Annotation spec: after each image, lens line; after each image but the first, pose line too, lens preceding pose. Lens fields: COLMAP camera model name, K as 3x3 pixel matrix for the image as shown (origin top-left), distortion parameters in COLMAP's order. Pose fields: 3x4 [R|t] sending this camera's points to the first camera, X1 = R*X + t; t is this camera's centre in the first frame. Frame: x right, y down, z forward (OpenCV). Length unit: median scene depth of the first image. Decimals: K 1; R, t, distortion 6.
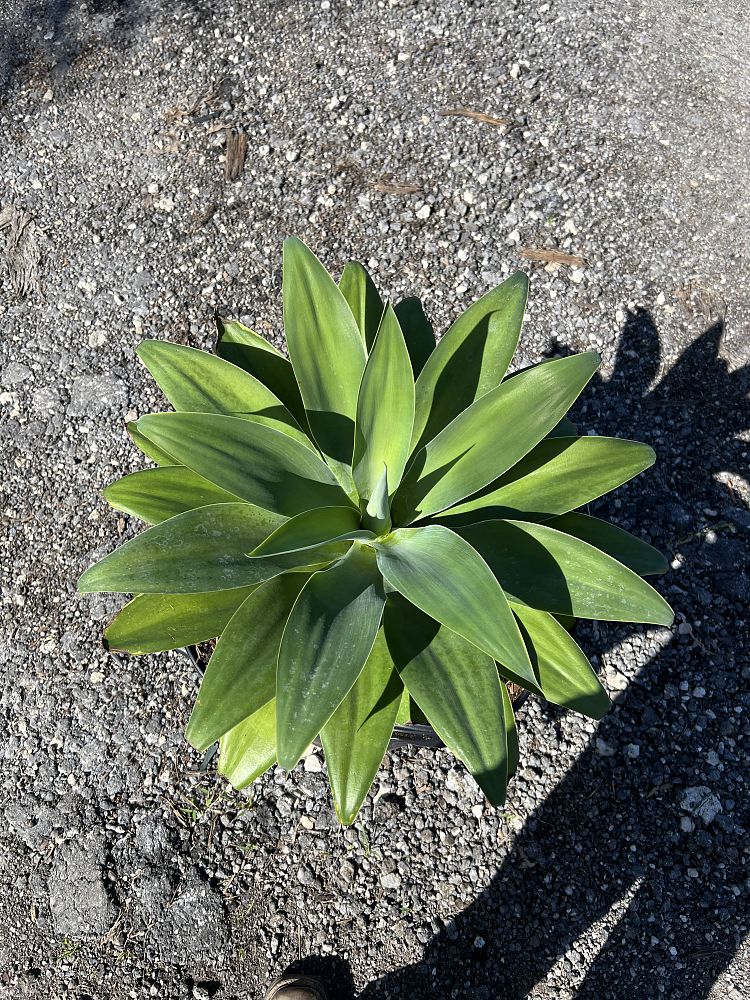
lens RADIAL K [[755.2, 0, 375.0], [0, 755.2, 500.0], [0, 0, 1]] dist [0.018439, -0.009412]
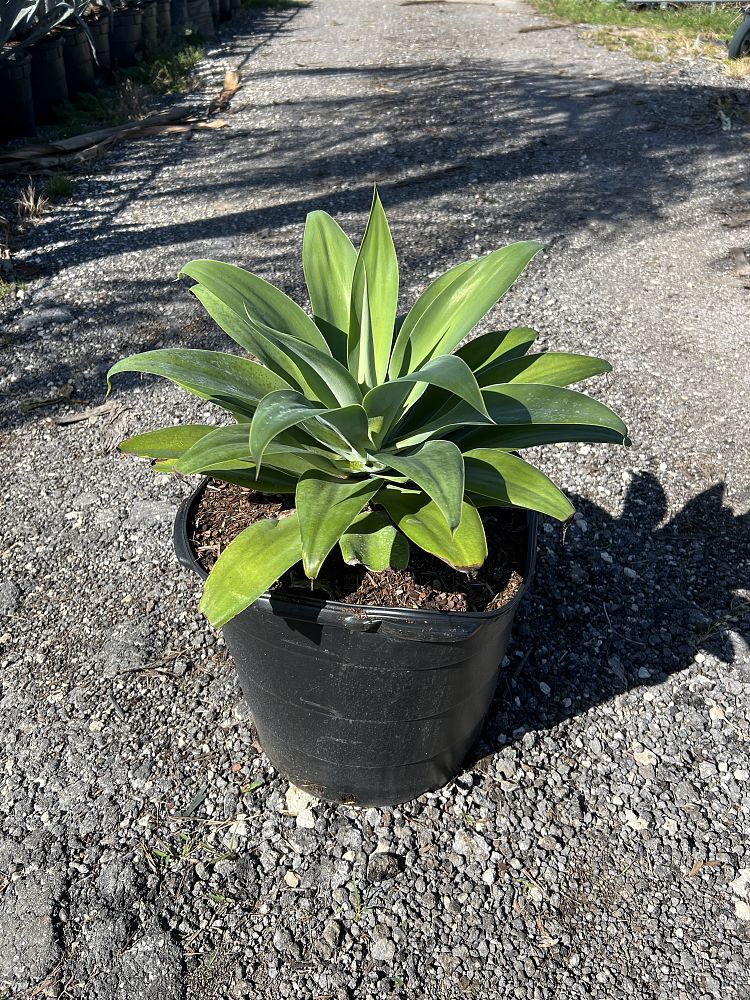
lens RADIAL K [[754.7, 0, 377.6], [0, 754.7, 506.4], [0, 0, 1]] dist [0.033579, -0.038438]
pose [[0.996547, 0.016813, -0.081309, 0.071499], [-0.052896, 0.883392, -0.465641, 0.440928], [0.063999, 0.468334, 0.881231, 0.033506]]
